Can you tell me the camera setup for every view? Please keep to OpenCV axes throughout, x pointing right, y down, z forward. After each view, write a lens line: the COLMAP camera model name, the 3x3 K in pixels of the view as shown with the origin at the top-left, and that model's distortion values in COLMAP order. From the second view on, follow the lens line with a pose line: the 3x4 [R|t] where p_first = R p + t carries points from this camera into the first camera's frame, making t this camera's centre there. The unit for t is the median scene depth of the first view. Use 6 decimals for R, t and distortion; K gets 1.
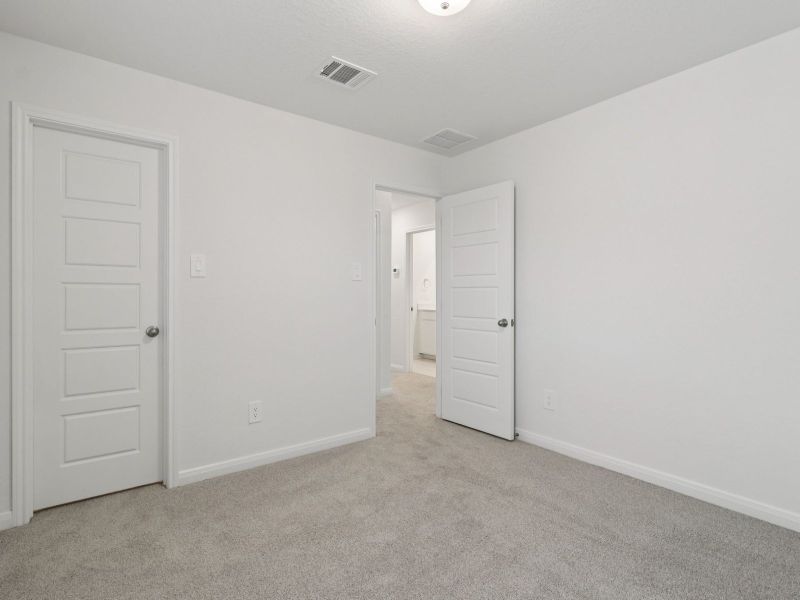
lens RADIAL K [[418.8, 0, 402.1], [0, 418.8, 294.7], [0, 0, 1]] dist [0.001825, 0.000042]
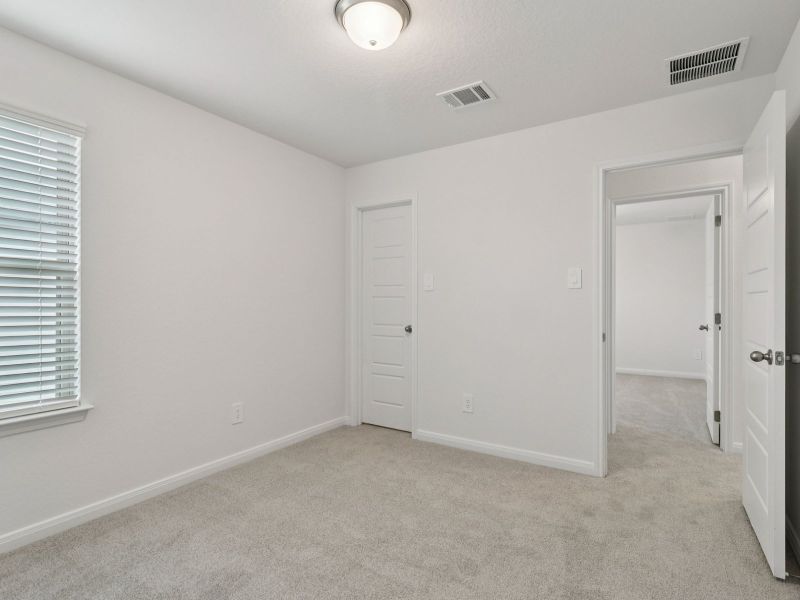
lens RADIAL K [[415.5, 0, 400.0], [0, 415.5, 300.0], [0, 0, 1]] dist [0.002331, 0.000356]
pose [[0.334768, -0.014104, -0.942195, 0.724966], [-0.004103, 0.999857, -0.016425, 0.011052], [0.942292, 0.009364, 0.334662, 0.450472]]
